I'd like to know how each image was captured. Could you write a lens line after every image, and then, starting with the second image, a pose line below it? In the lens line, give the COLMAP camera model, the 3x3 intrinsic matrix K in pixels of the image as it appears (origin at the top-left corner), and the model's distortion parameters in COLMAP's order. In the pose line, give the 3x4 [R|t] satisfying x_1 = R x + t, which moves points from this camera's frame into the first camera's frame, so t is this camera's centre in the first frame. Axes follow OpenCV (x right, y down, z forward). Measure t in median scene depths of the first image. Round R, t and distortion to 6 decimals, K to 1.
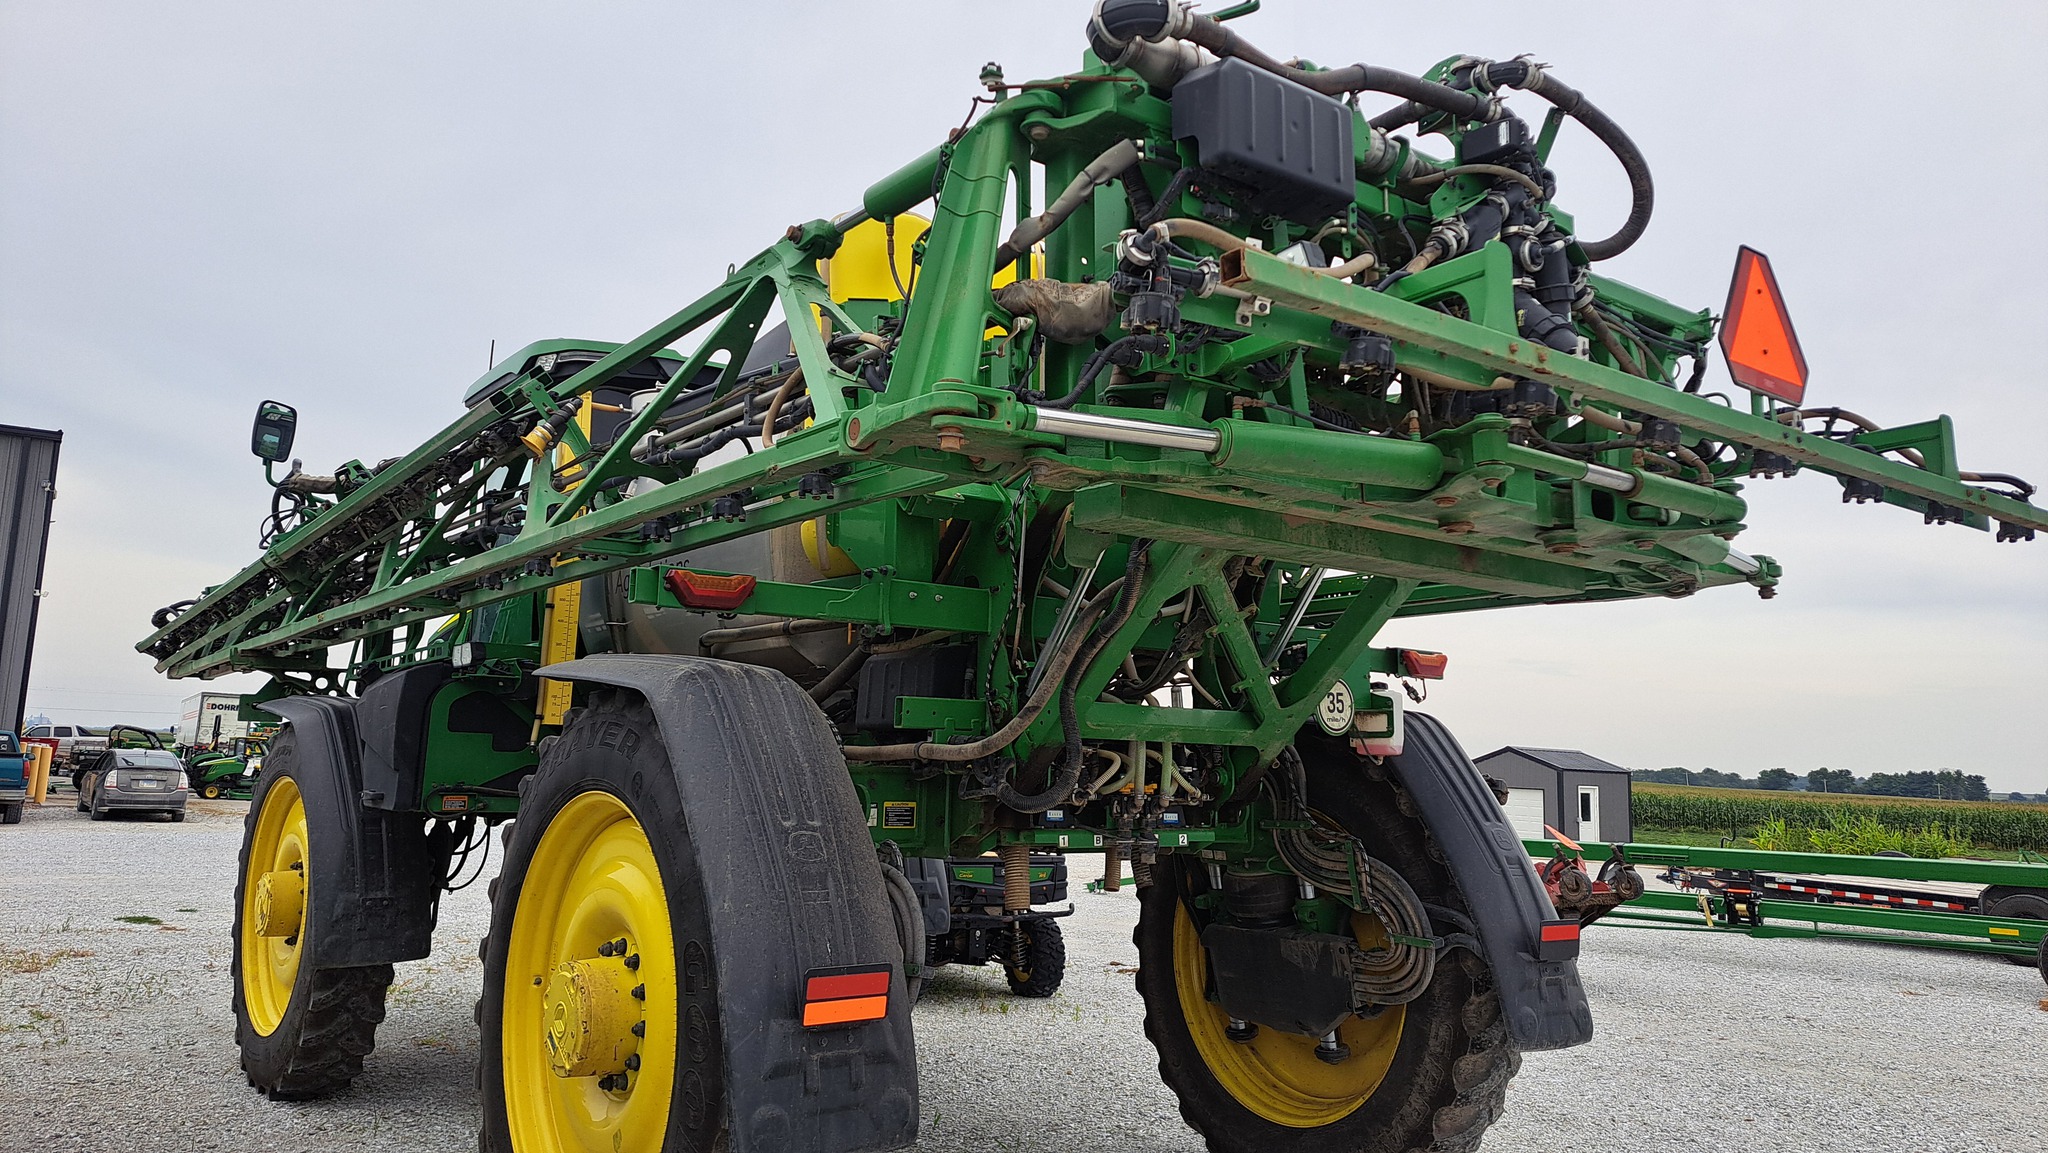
lens RADIAL K [[1444.7, 0, 1024.1], [0, 1444.7, 559.6], [0, 0, 1]] dist [0.074625, -0.062119]
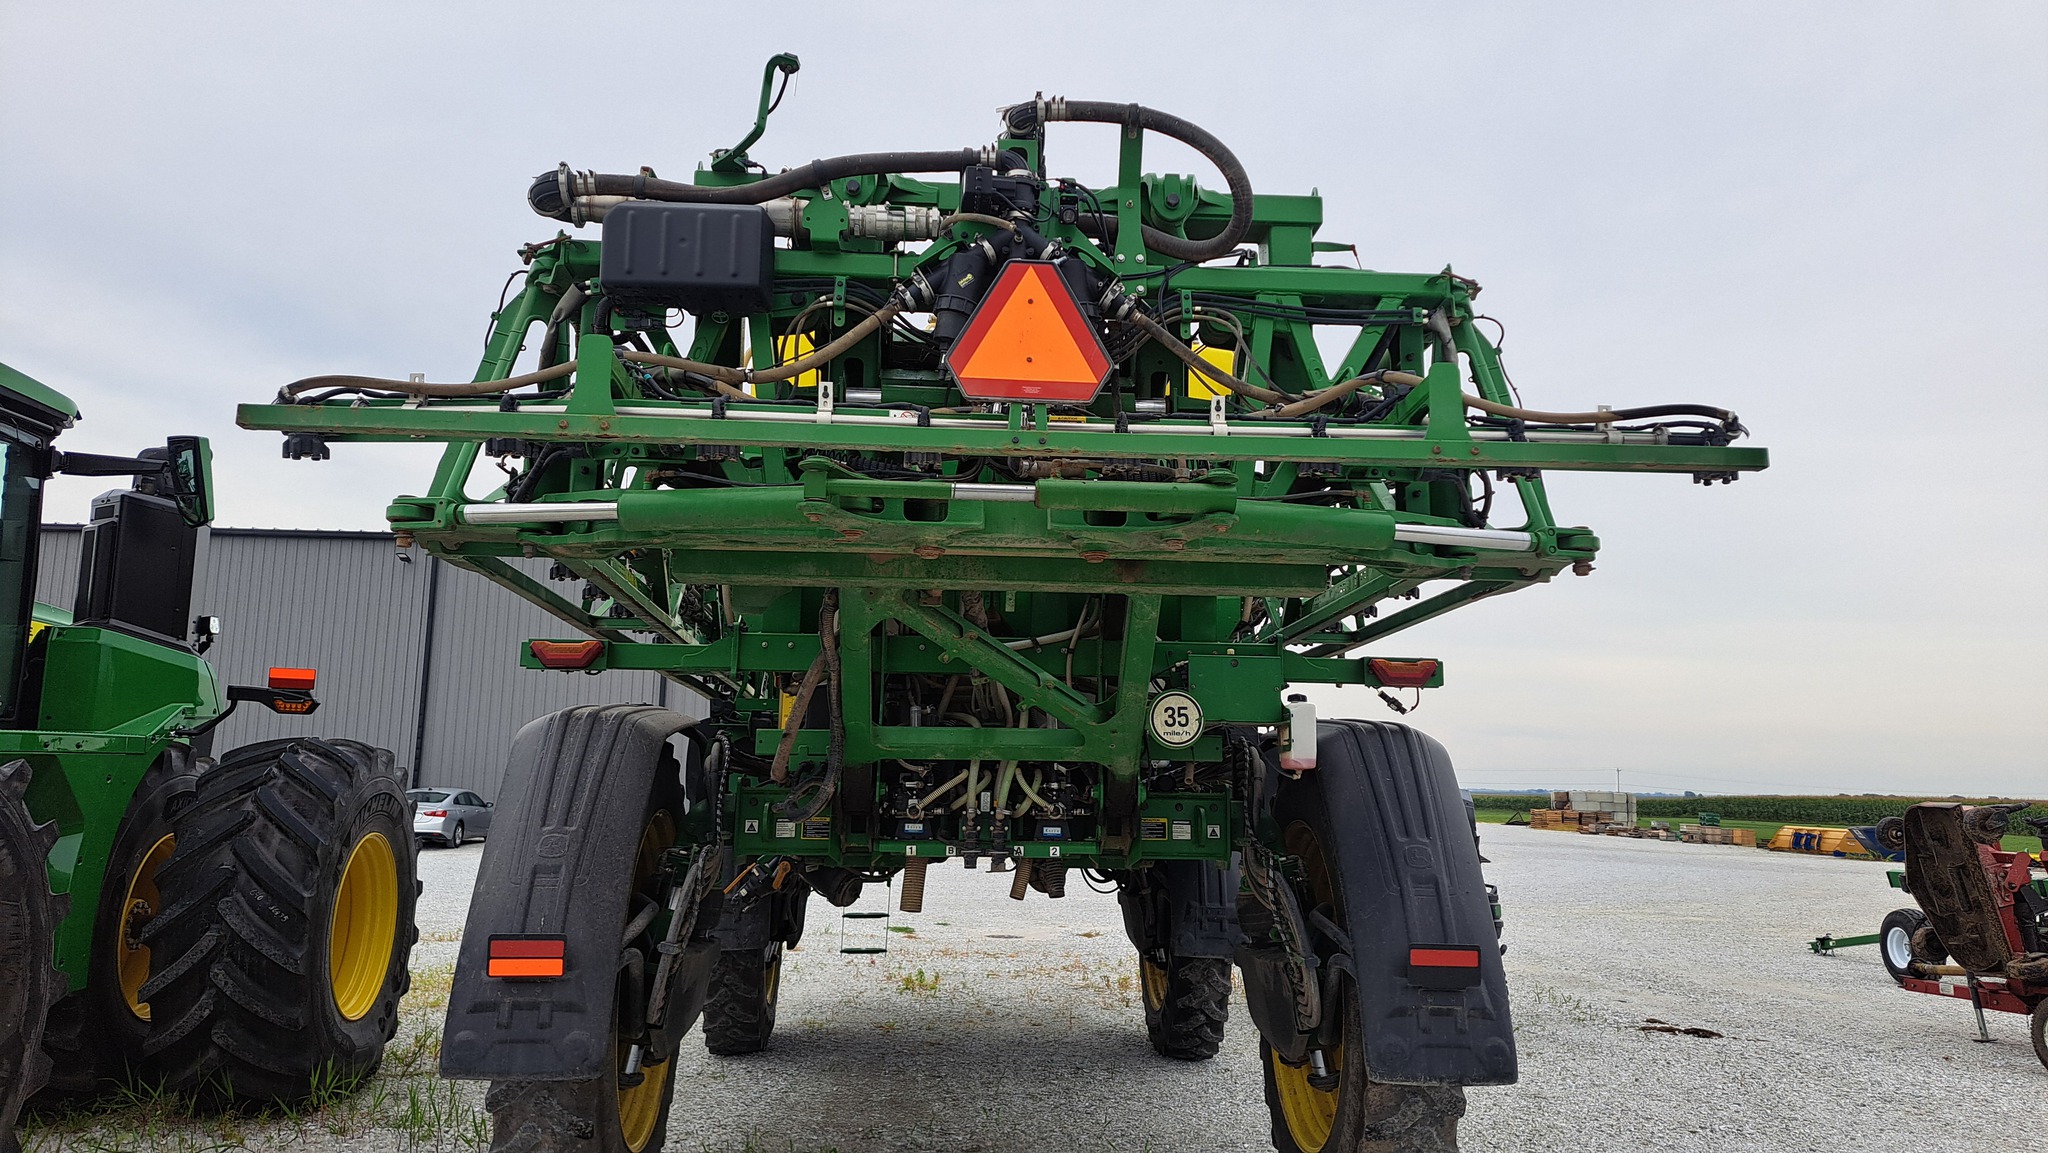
lens RADIAL K [[1444.7, 0, 1029.7], [0, 1444.7, 571.4], [0, 0, 1]] dist [0.074625, -0.062119]
pose [[0.828056, -0.098326, -0.551955, 0.704017], [0.085692, 0.995130, -0.048717, 0.037873], [0.554057, -0.006957, 0.832449, 0.101689]]
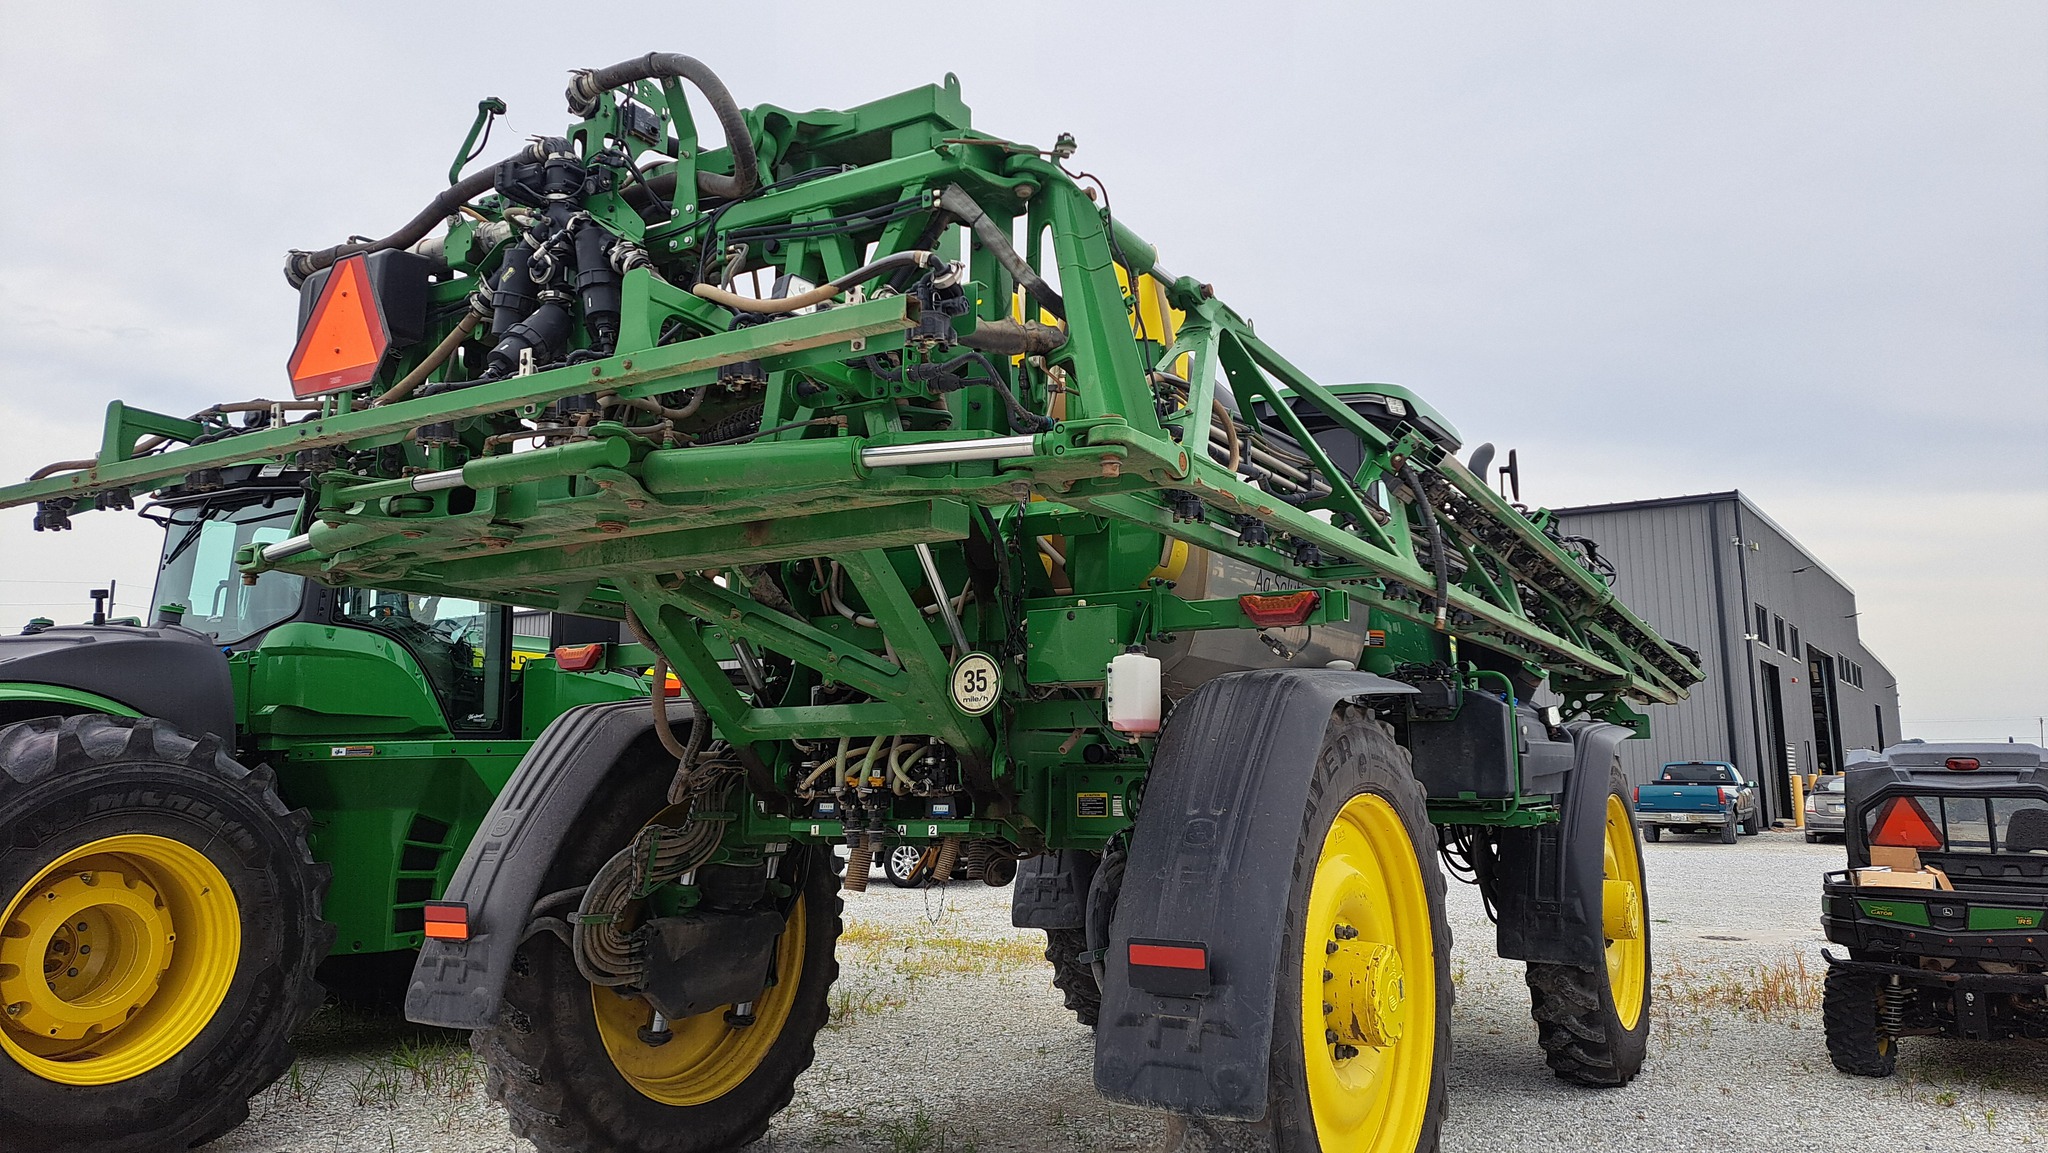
lens RADIAL K [[1444.7, 0, 1038.9], [0, 1444.7, 554.6], [0, 0, 1]] dist [0.074625, -0.062119]
pose [[0.363248, -0.170532, -0.915953, 1.094706], [0.149188, 0.981067, -0.123491, 0.140311], [0.919671, -0.091791, 0.381812, 0.698635]]
